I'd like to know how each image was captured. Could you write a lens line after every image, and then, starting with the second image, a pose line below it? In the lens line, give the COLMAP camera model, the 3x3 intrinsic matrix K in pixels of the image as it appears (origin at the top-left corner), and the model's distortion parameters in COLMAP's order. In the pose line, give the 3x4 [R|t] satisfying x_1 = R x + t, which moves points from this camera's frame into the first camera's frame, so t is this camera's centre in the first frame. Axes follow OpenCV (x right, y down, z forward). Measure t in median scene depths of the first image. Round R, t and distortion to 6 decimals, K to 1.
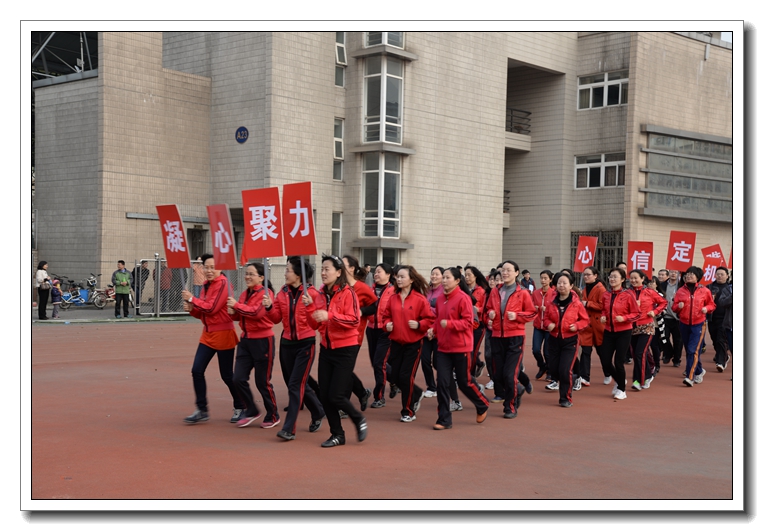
lens RADIAL K [[1070.5, 0, 382.0], [0, 1070.5, 265.5], [0, 0, 1]] dist [0.317898, 0.085883]
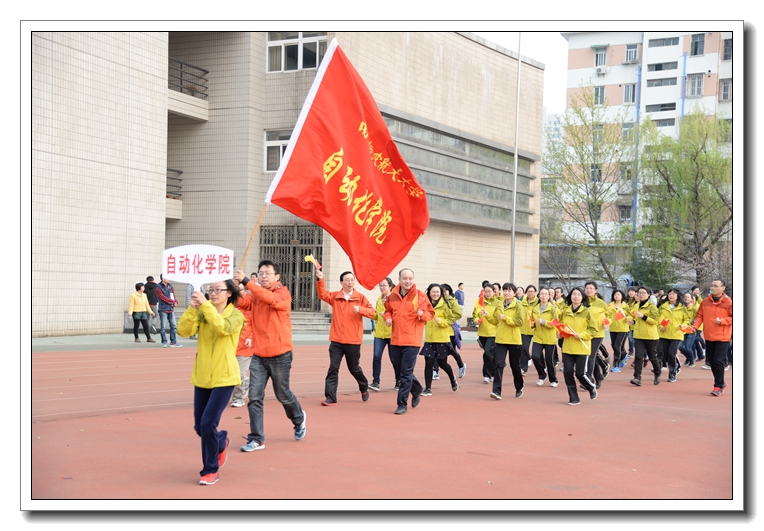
lens RADIAL K [[960.0, 0, 382.0], [0, 960.0, 265.5], [0, 0, 1]] dist [0.227576, 0.038934]
pose [[0.962893, 0.008774, 0.269742, 0.071050], [-0.005980, 0.999920, -0.011178, 0.005342], [-0.269818, 0.009150, 0.962868, 0.298612]]
